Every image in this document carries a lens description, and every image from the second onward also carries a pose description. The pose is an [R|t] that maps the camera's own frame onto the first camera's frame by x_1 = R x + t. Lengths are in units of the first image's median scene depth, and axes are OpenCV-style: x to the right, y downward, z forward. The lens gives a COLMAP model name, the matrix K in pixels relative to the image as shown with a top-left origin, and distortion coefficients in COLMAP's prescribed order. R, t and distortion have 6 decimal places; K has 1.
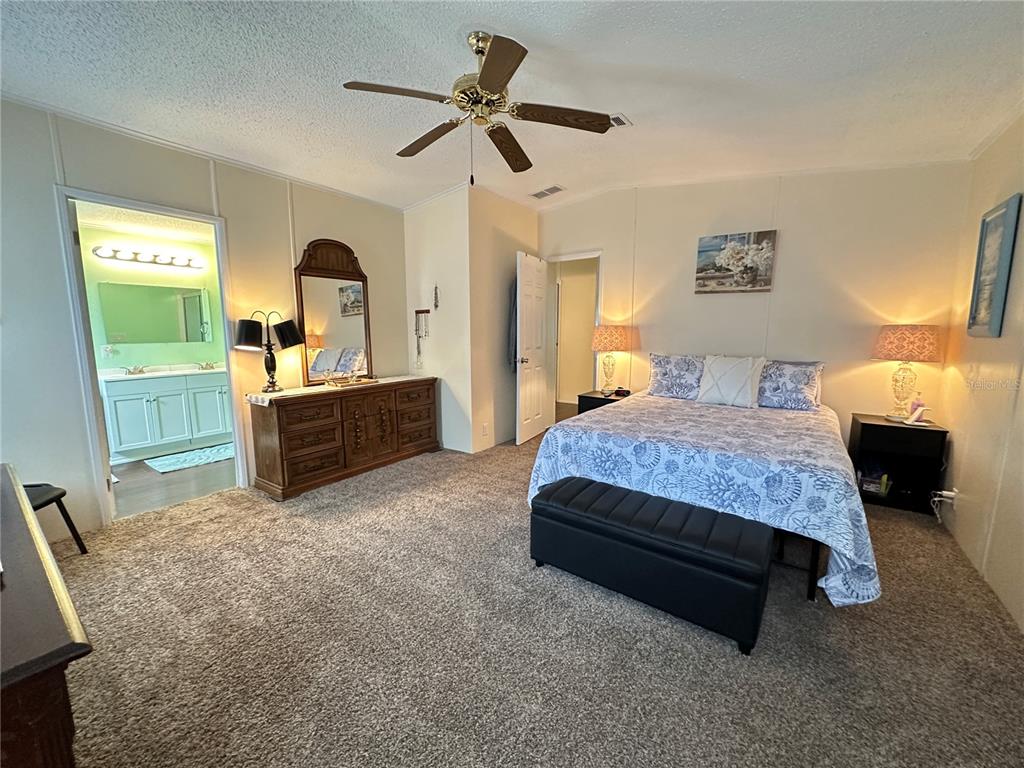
lens RADIAL K [[409.0, 0, 511.8], [0, 409.0, 386.2], [0, 0, 1]] dist [-0.002801, 0.000999]
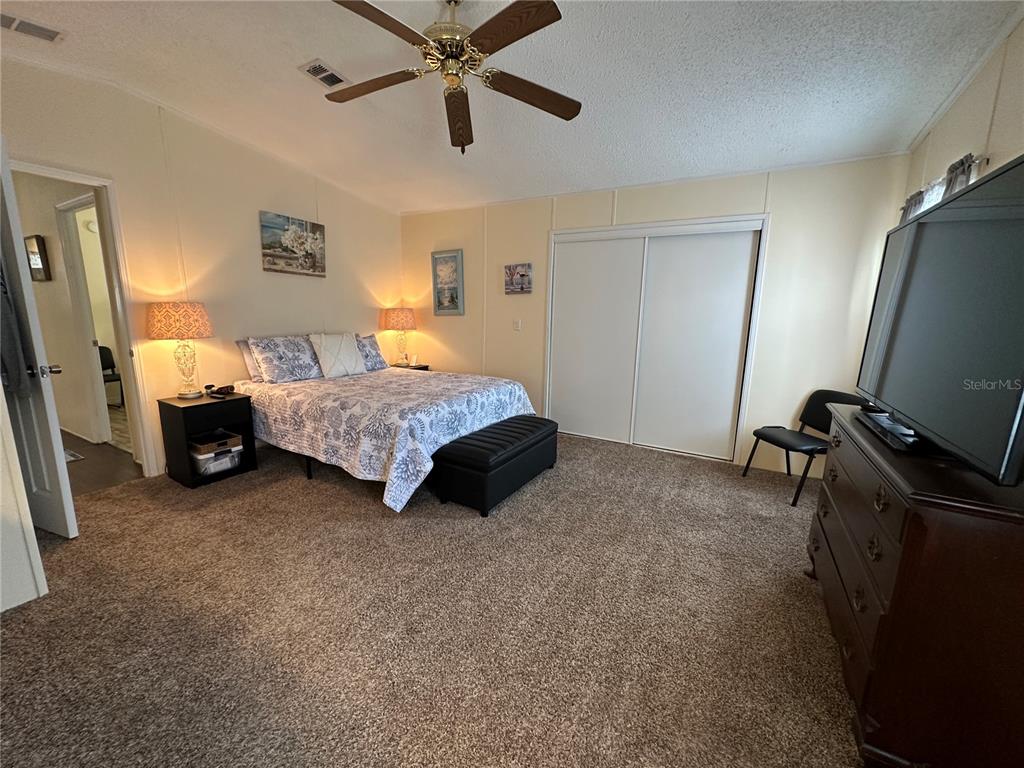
lens RADIAL K [[409.0, 0, 511.8], [0, 409.0, 386.2], [0, 0, 1]] dist [-0.002801, 0.000999]
pose [[-0.112376, -0.180132, 0.977202, -0.632946], [0.118744, 0.973950, 0.193188, -0.088302], [-0.986545, 0.137746, -0.088059, 0.605847]]
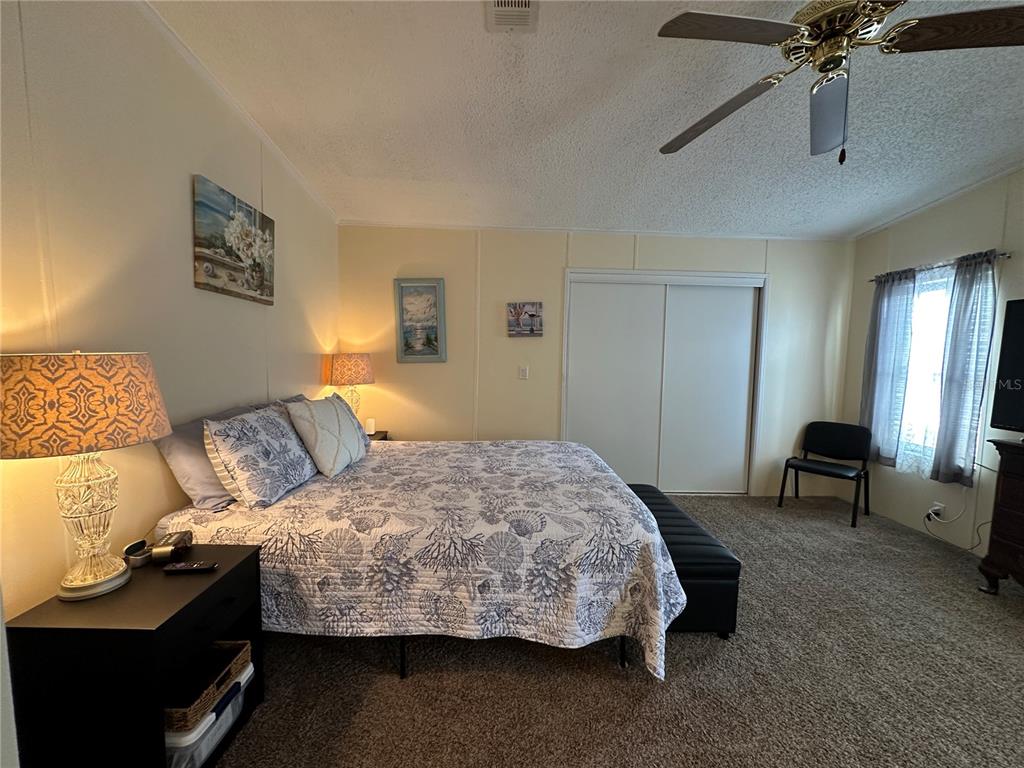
lens RADIAL K [[409.0, 0, 511.8], [0, 409.0, 386.2], [0, 0, 1]] dist [-0.002801, 0.000999]
pose [[-0.613808, -0.073819, 0.785997, -0.186654], [0.092938, 0.981939, 0.164800, -0.169509], [-0.783966, 0.174205, -0.595861, 1.105260]]
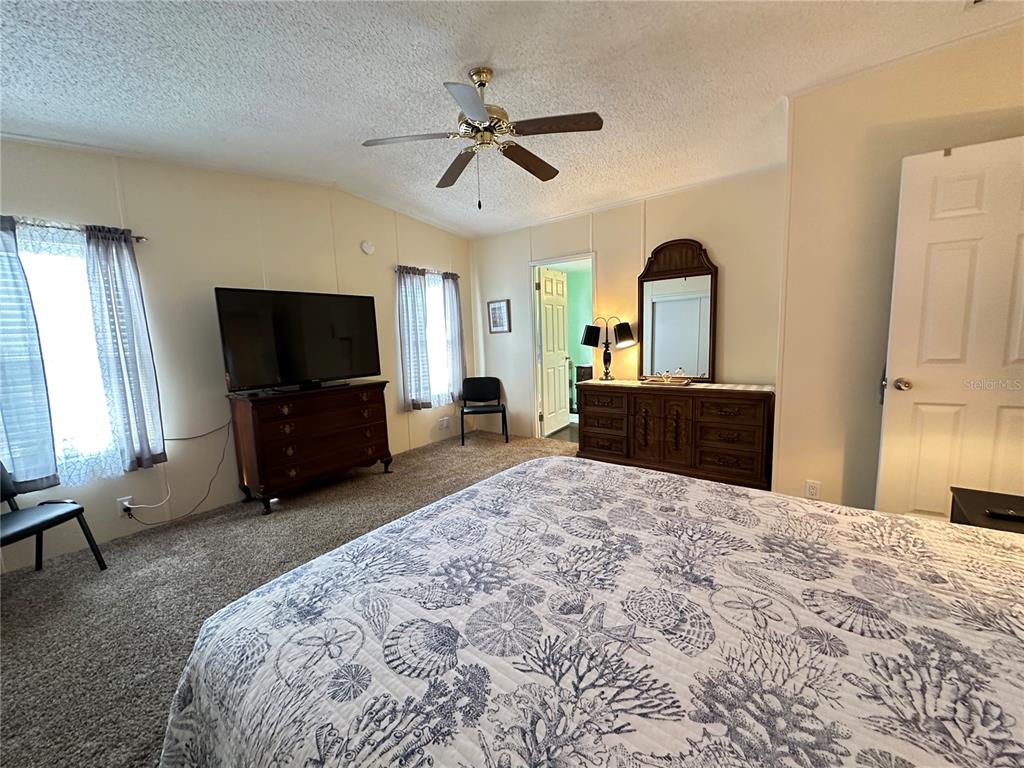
lens RADIAL K [[409.0, 0, 511.8], [0, 409.0, 386.2], [0, 0, 1]] dist [-0.002801, 0.000999]
pose [[-0.031952, 0.124391, -0.991719, 0.638365], [-0.101219, 0.986721, 0.127026, -0.091557], [0.994351, 0.104439, -0.018937, 0.673988]]
